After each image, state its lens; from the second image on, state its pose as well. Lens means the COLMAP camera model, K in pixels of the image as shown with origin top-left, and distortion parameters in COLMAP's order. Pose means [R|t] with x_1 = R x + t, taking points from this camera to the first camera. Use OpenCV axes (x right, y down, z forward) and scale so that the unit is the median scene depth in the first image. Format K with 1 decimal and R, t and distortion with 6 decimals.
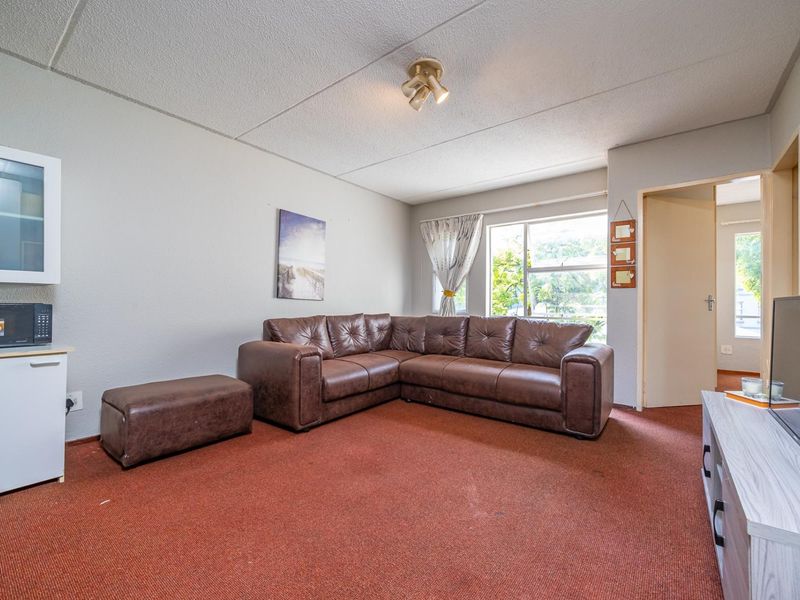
lens RADIAL K [[351.7, 0, 413.9], [0, 351.7, 300.1], [0, 0, 1]] dist [-0.001348, 0.000040]
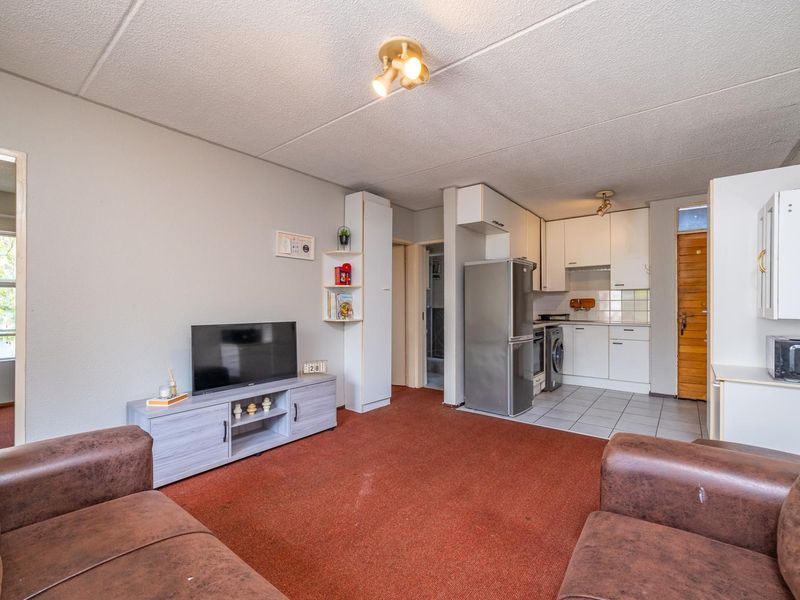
lens RADIAL K [[357.9, 0, 404.2], [0, 357.9, 299.4], [0, 0, 1]] dist [-0.007672, 0.000703]
pose [[-0.999634, -0.007324, 0.026031, 0.004260], [-0.007971, 0.999660, -0.024832, -0.038037], [-0.025841, -0.025031, -0.999353, 1.122876]]
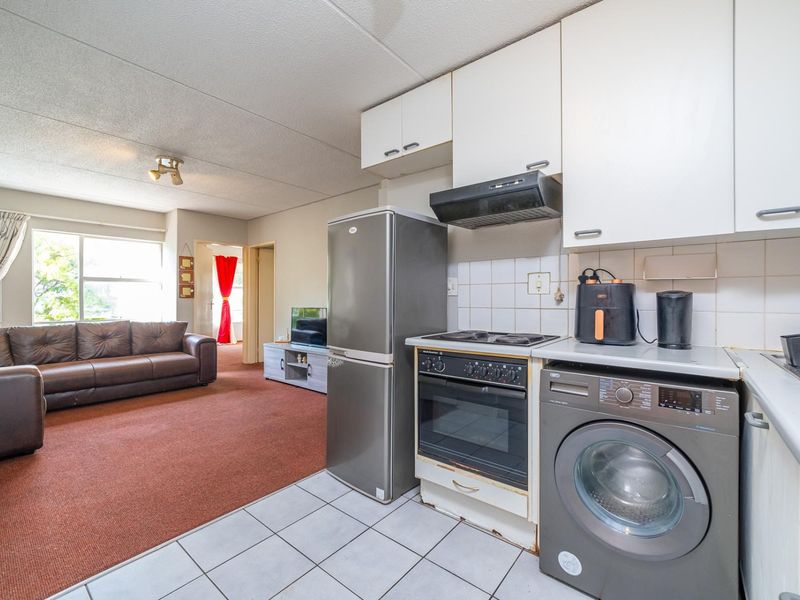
lens RADIAL K [[357.9, 0, 404.2], [0, 357.9, 299.4], [0, 0, 1]] dist [-0.007672, 0.000703]
pose [[0.036630, -0.013284, 0.999241, -0.923331], [-0.009718, 0.999860, 0.013649, -0.055363], [-0.999282, -0.010211, 0.036496, -0.056283]]
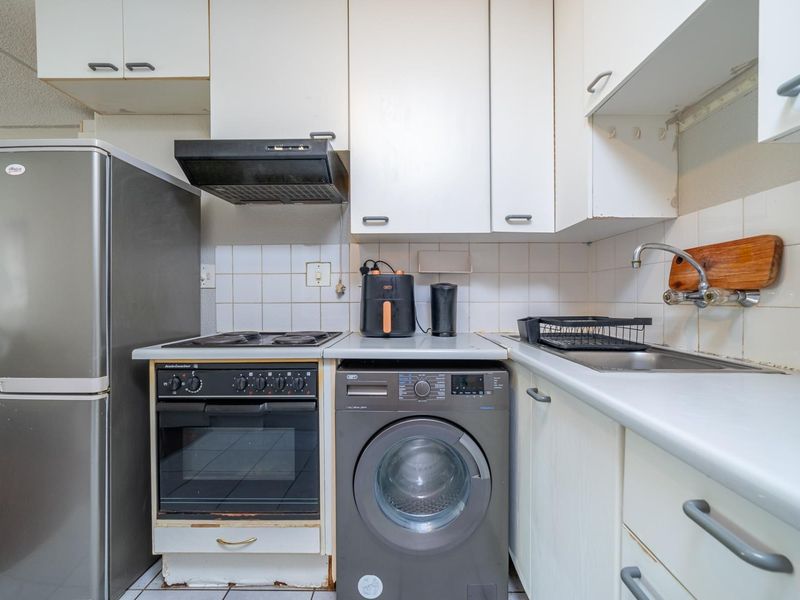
lens RADIAL K [[357.9, 0, 404.2], [0, 357.9, 299.4], [0, 0, 1]] dist [-0.007672, 0.000703]
pose [[-0.590186, -0.012548, 0.807169, -0.812935], [-0.010785, 0.999913, 0.007659, -0.043122], [-0.807195, -0.004185, -0.590270, -0.046785]]
